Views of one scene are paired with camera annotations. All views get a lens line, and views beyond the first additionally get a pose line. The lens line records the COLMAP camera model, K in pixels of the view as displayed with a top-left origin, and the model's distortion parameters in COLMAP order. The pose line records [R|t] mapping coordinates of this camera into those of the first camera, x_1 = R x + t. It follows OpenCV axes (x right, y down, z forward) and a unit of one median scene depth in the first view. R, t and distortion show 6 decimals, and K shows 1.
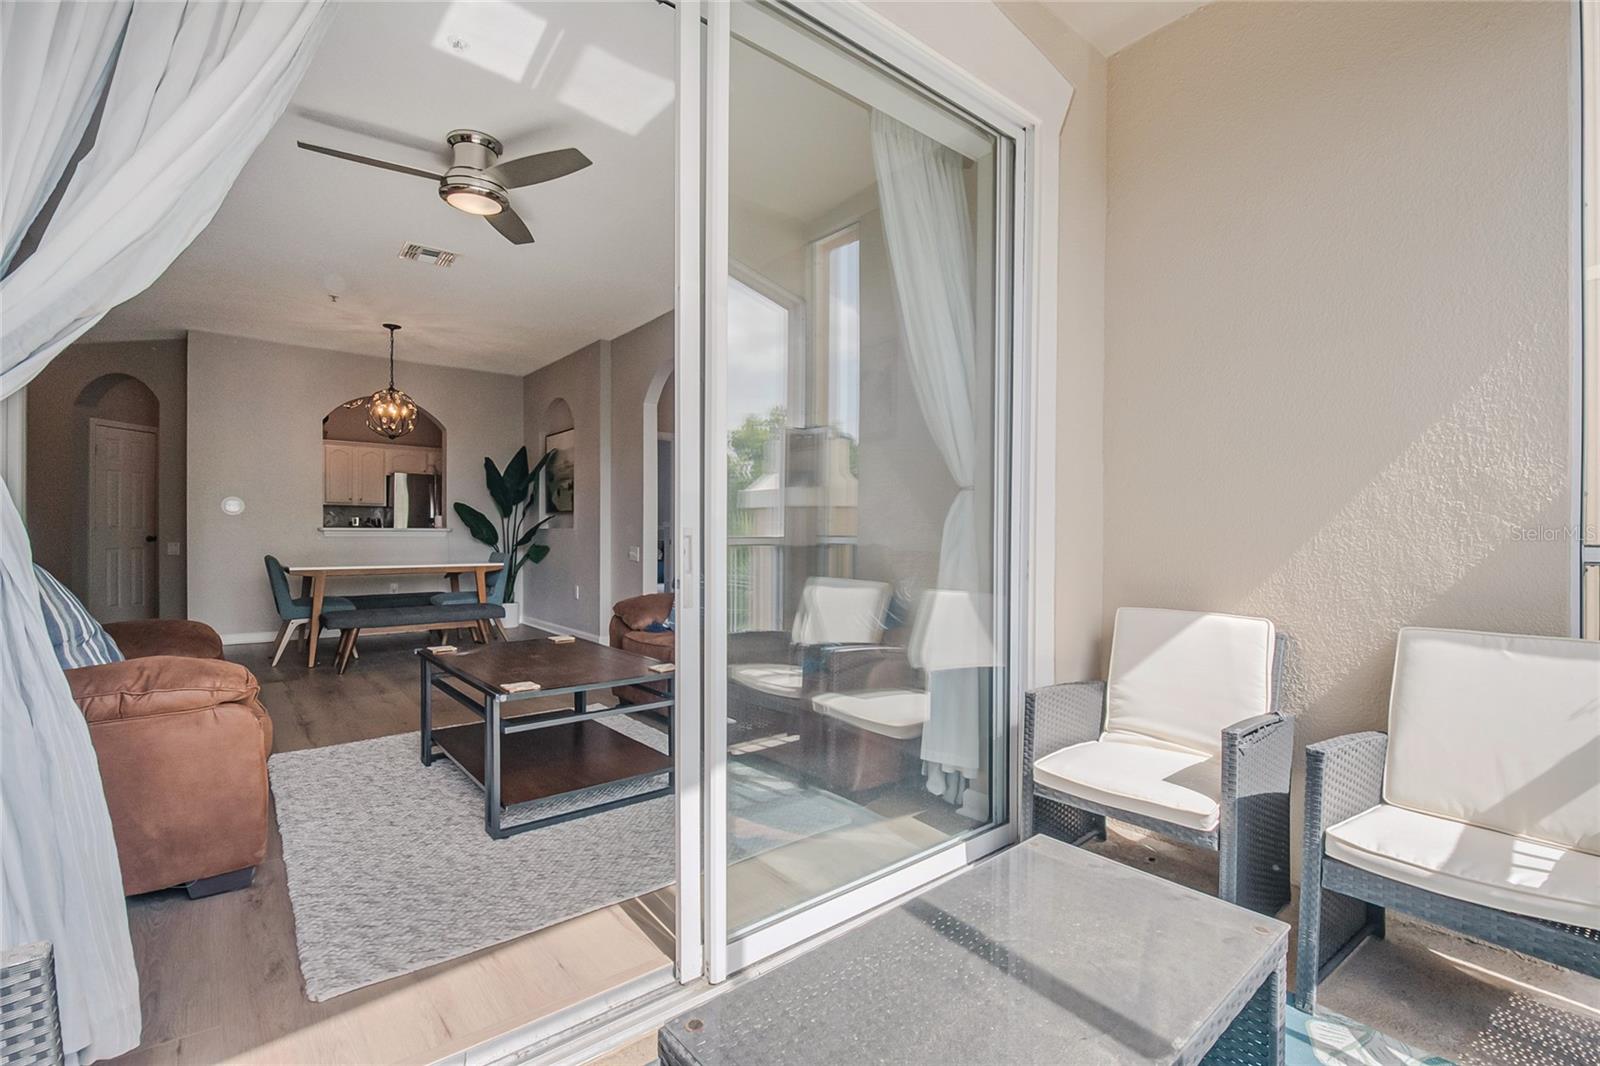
lens RADIAL K [[713.2, 0, 799.6], [0, 713.2, 544.8], [0, 0, 1]] dist [0.019936, -0.013689]
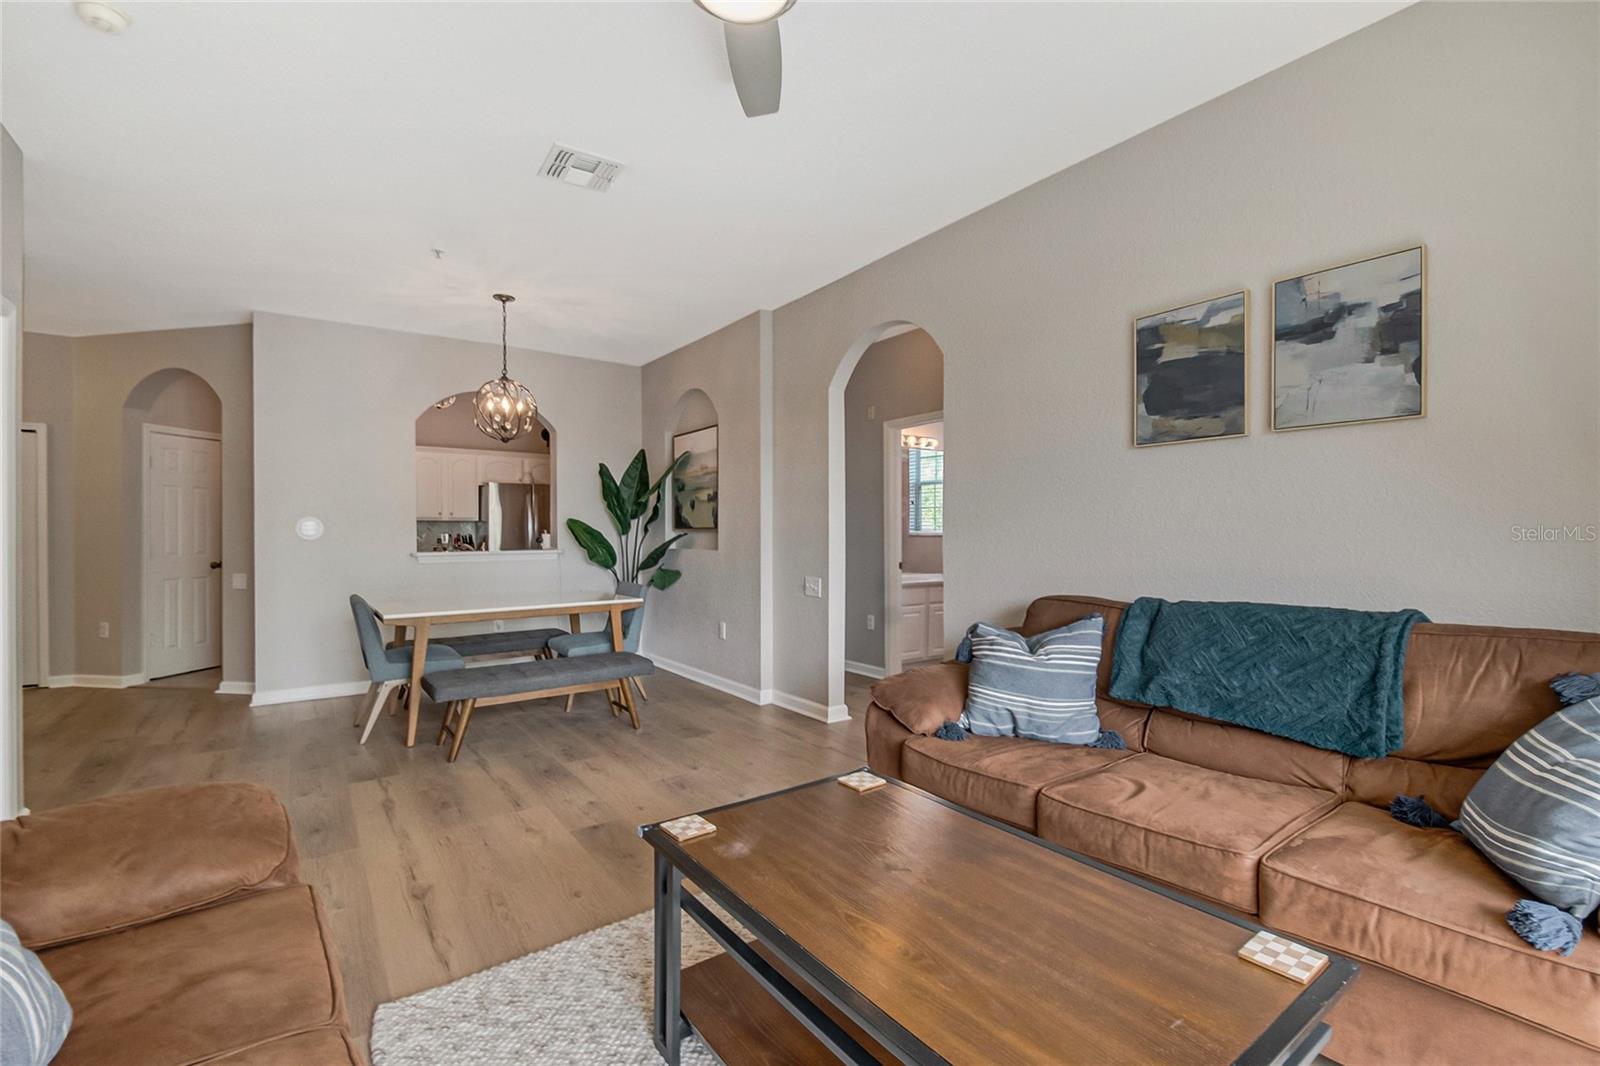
lens RADIAL K [[703.1, 0, 804.7], [0, 703.1, 540.6], [0, 0, 1]] dist [0.037653, -0.023867]
pose [[0.998162, -0.009592, -0.059845, -0.166325], [0.009338, 0.999946, -0.004534, -0.028523], [0.059885, 0.003967, 0.998197, 0.210324]]
